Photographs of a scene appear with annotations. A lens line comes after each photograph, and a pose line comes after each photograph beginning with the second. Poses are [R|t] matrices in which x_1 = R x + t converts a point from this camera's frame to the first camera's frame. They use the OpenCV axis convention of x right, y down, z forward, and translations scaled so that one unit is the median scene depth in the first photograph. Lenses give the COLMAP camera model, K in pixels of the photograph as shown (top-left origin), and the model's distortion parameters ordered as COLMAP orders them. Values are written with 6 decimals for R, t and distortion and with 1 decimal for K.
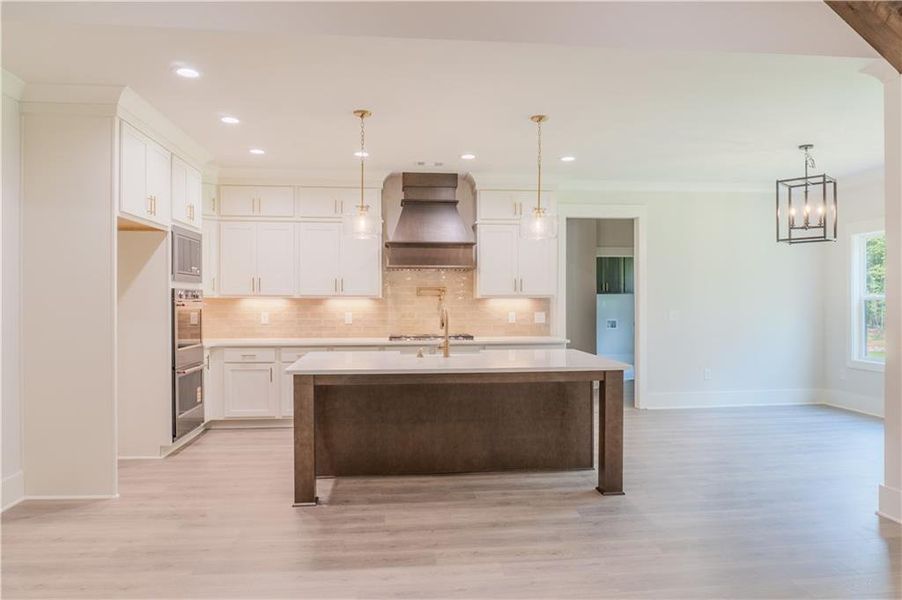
lens RADIAL K [[622.0, 0, 440.9], [0, 622.0, 301.9], [0, 0, 1]] dist [-0.016743, -0.009512]
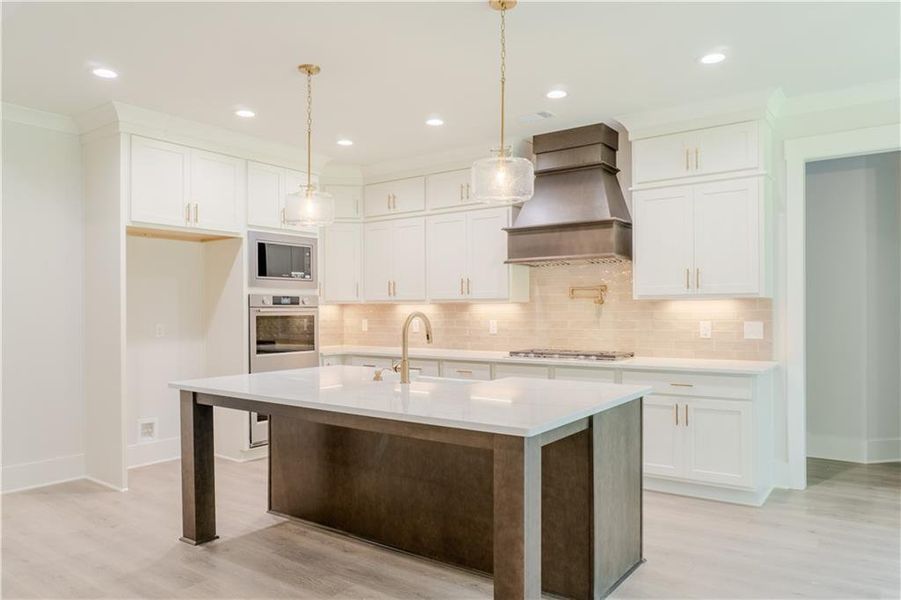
lens RADIAL K [[621.3, 0, 445.0], [0, 621.3, 319.4], [0, 0, 1]] dist [-0.016743, -0.009512]
pose [[0.737425, 0.005937, -0.675402, 0.379372], [0.003875, 0.999908, 0.013021, 0.005643], [0.675417, -0.012219, 0.737334, 0.375147]]
